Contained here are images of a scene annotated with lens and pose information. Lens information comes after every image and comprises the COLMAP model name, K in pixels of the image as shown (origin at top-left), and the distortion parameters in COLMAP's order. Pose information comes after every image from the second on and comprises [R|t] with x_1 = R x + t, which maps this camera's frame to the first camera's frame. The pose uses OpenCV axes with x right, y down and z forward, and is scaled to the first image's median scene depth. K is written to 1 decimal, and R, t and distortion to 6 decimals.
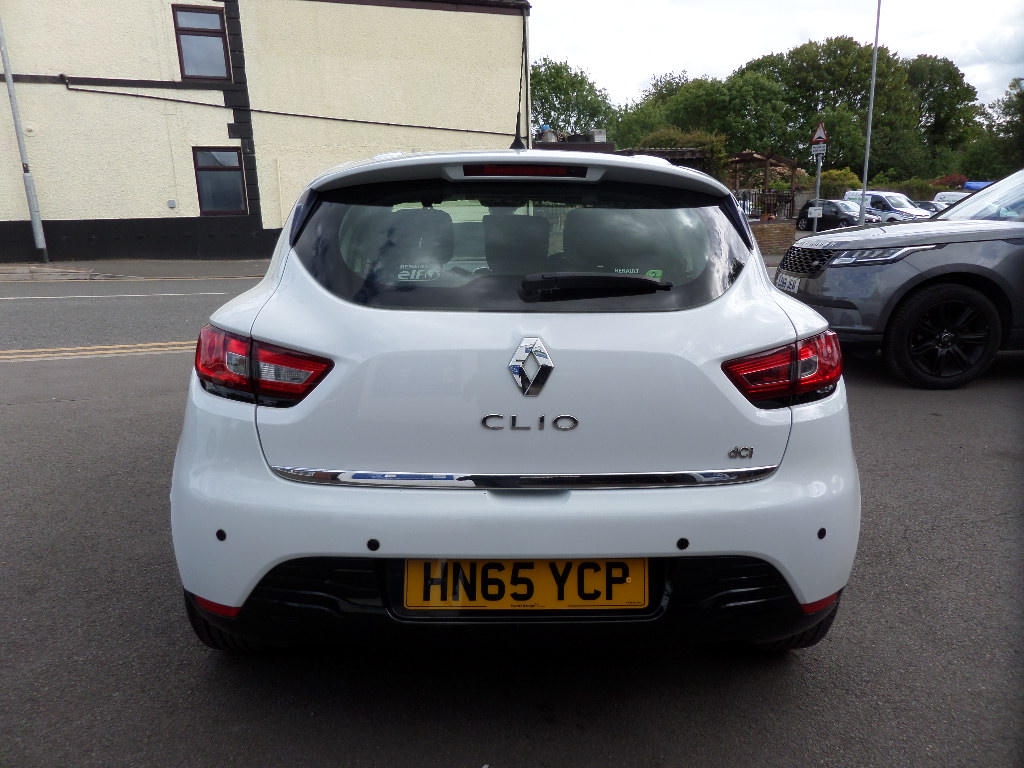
lens RADIAL K [[720.3, 0, 512.0], [0, 720.3, 384.0], [0, 0, 1]] dist [0.027929, 0.003757]
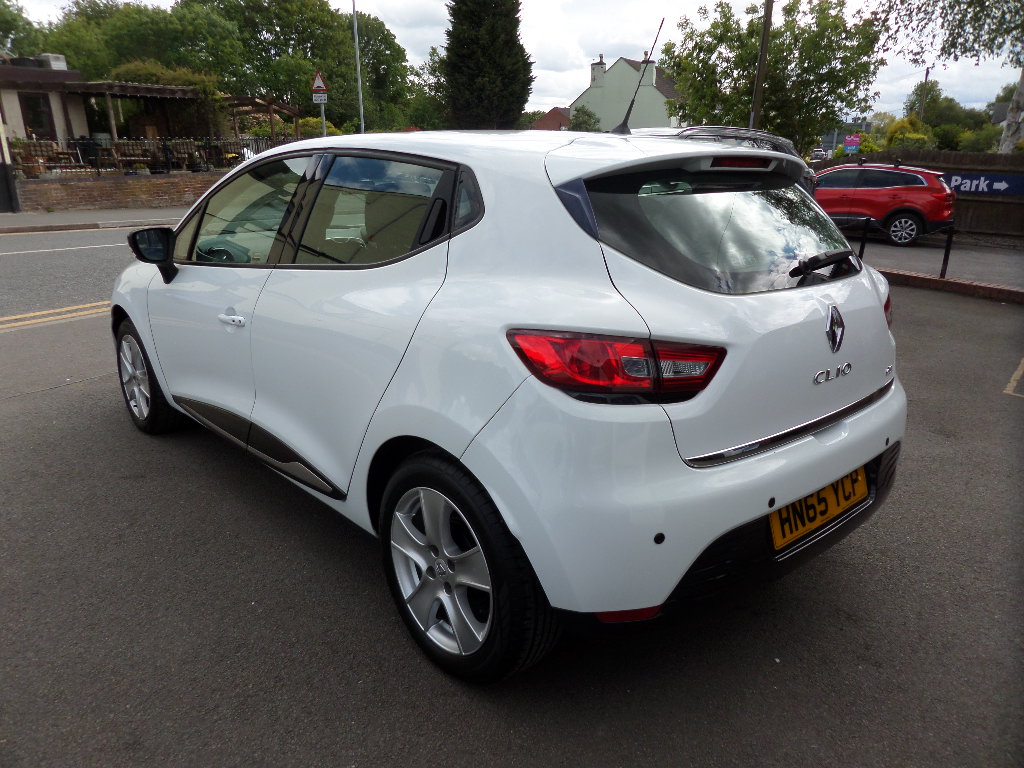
lens RADIAL K [[730.4, 0, 514.1], [0, 730.4, 385.8], [0, 0, 1]] dist [0.016698, 0.004456]
pose [[0.773204, -0.180202, 0.608015, -0.305798], [0.137755, 0.983610, 0.116339, -0.038602], [-0.619014, -0.006196, 0.785355, 0.089884]]
